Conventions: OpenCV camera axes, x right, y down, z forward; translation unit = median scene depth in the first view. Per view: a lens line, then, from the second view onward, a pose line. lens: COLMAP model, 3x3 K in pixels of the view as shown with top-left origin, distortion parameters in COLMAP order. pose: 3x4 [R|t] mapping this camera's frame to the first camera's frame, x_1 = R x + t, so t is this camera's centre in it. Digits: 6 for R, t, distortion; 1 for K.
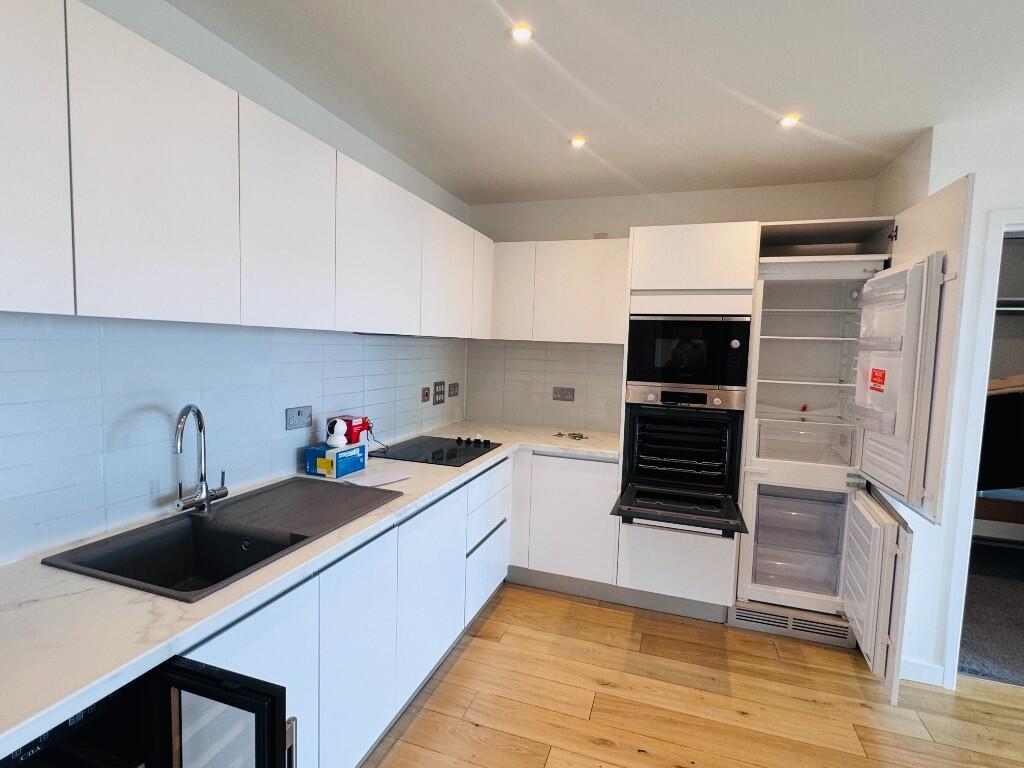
lens RADIAL K [[501.1, 0, 509.3], [0, 501.1, 384.4], [0, 0, 1]] dist [-0.003747, 0.000157]
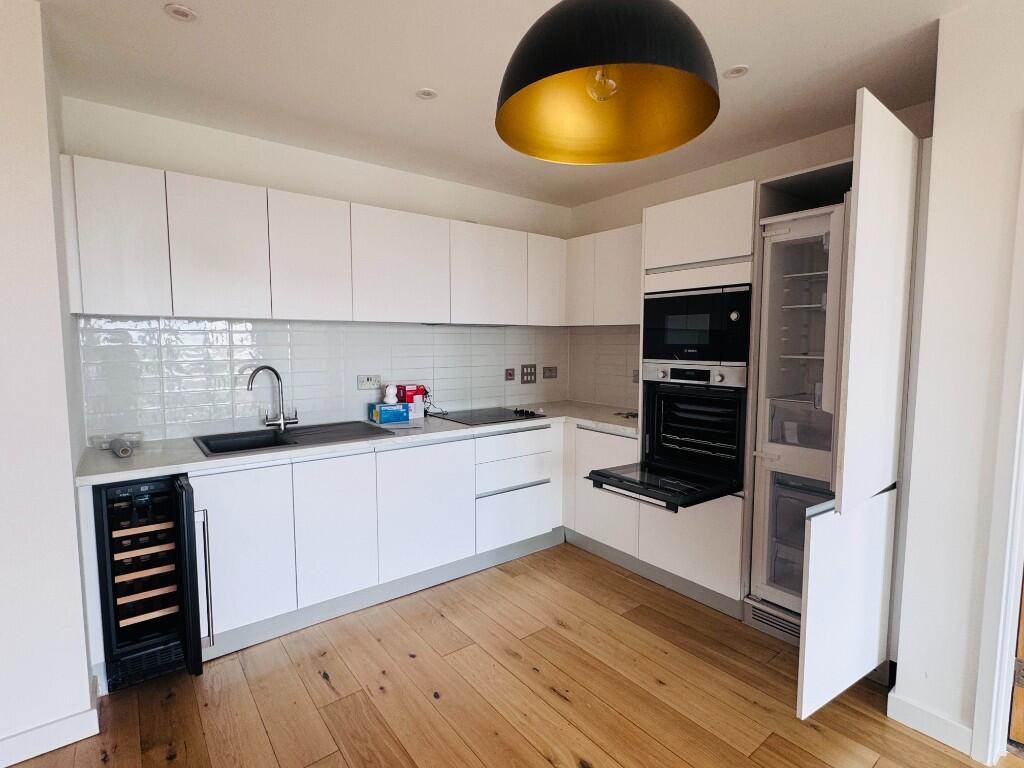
lens RADIAL K [[501.1, 0, 509.5], [0, 501.1, 384.5], [0, 0, 1]] dist [-0.003747, 0.000157]
pose [[0.839464, 0.017010, -0.543149, 0.582818], [-0.017522, 0.999838, 0.004232, 0.047562], [0.543132, 0.005964, 0.839626, -0.008809]]
